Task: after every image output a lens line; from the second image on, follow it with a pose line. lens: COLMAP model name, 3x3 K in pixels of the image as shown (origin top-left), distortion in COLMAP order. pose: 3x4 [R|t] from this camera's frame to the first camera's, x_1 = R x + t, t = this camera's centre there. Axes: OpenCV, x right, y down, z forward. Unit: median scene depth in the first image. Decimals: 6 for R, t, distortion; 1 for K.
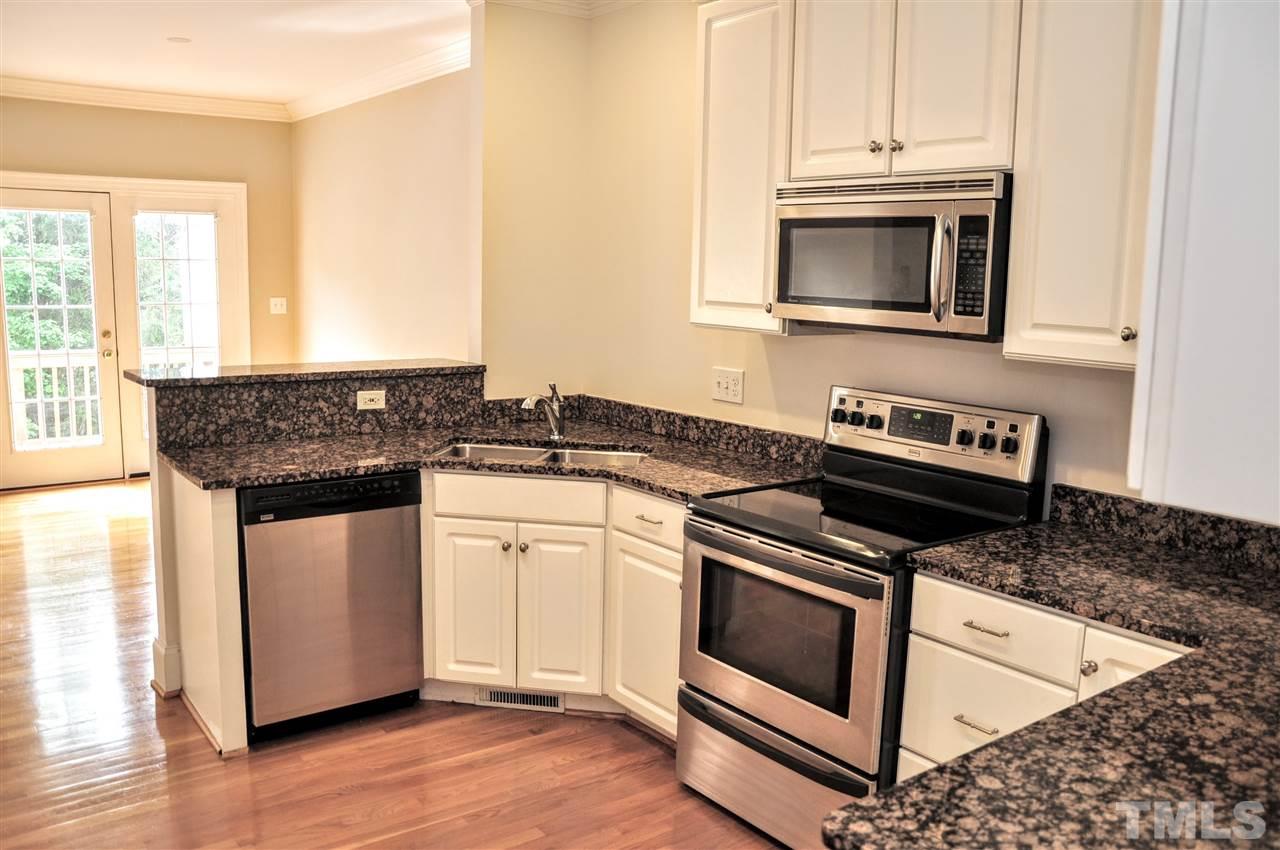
lens RADIAL K [[1058.6, 0, 638.5], [0, 1058.6, 421.8], [0, 0, 1]] dist [-0.119279, 0.099162]
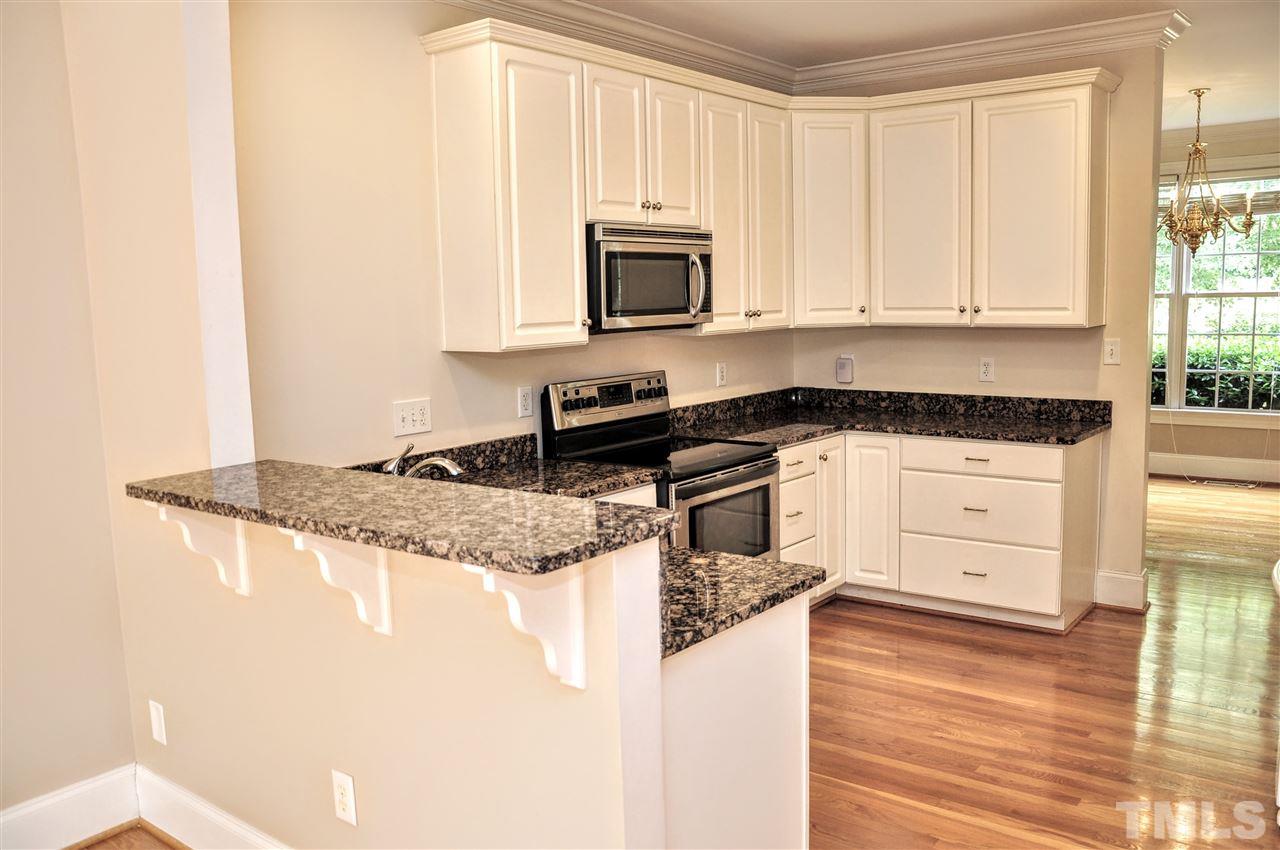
lens RADIAL K [[1058.6, 0, 646.6], [0, 1058.6, 432.0], [0, 0, 1]] dist [-0.119279, 0.099162]
pose [[-0.265212, -0.145616, 0.953131, -1.142982], [0.157172, 0.968779, 0.191740, -0.220857], [-0.951294, 0.200657, -0.234045, 1.310074]]
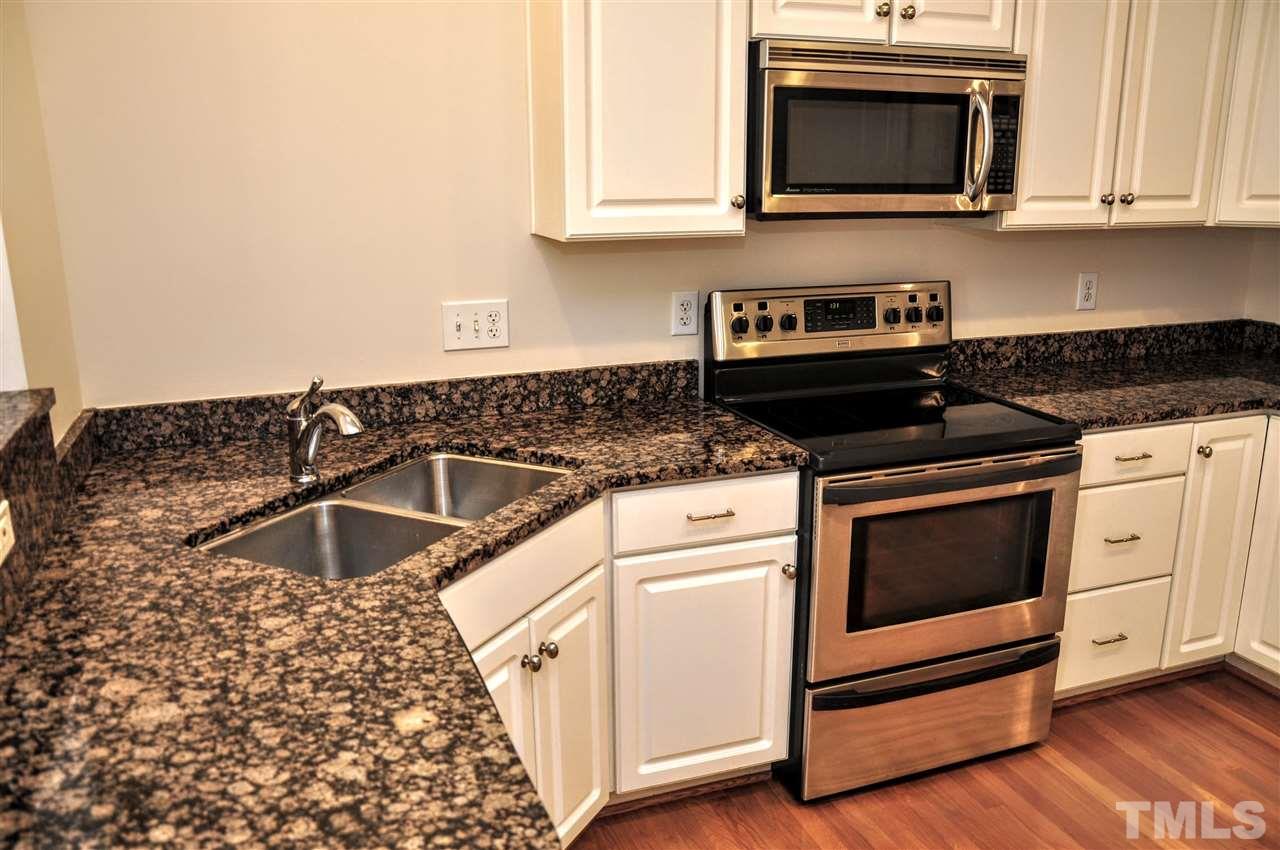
lens RADIAL K [[1058.6, 0, 645.8], [0, 1058.6, 429.4], [0, 0, 1]] dist [-0.119279, 0.099162]
pose [[0.285102, -0.265547, 0.920979, -0.687022], [0.149479, 0.961419, 0.230934, -0.142930], [-0.946770, 0.071827, 0.313796, 0.873871]]
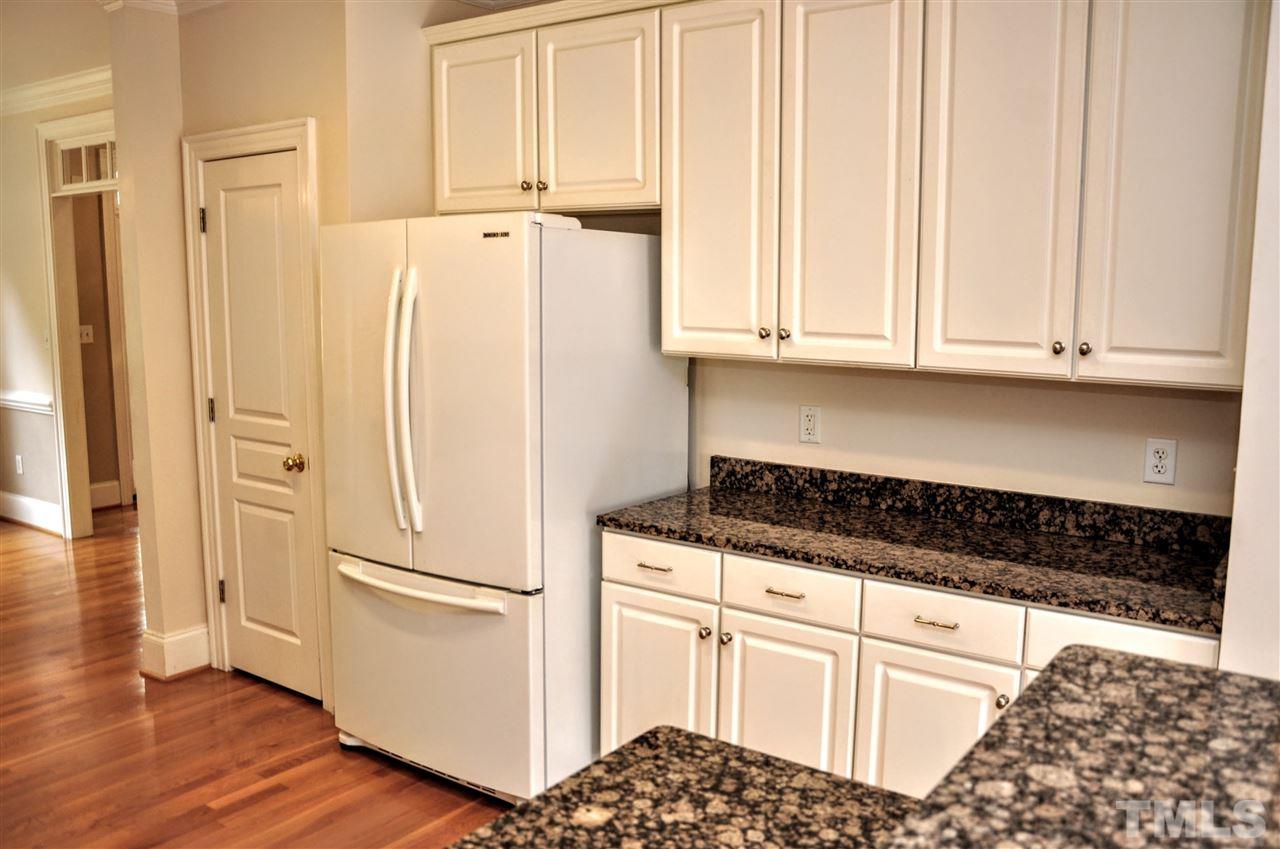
lens RADIAL K [[1058.6, 0, 642.4], [0, 1058.6, 429.3], [0, 0, 1]] dist [-0.119279, 0.099162]
pose [[-0.955176, 0.007744, -0.295938, -0.258911], [-0.073191, 0.962446, 0.261419, -0.231719], [0.286849, 0.271361, -0.918739, 1.465587]]
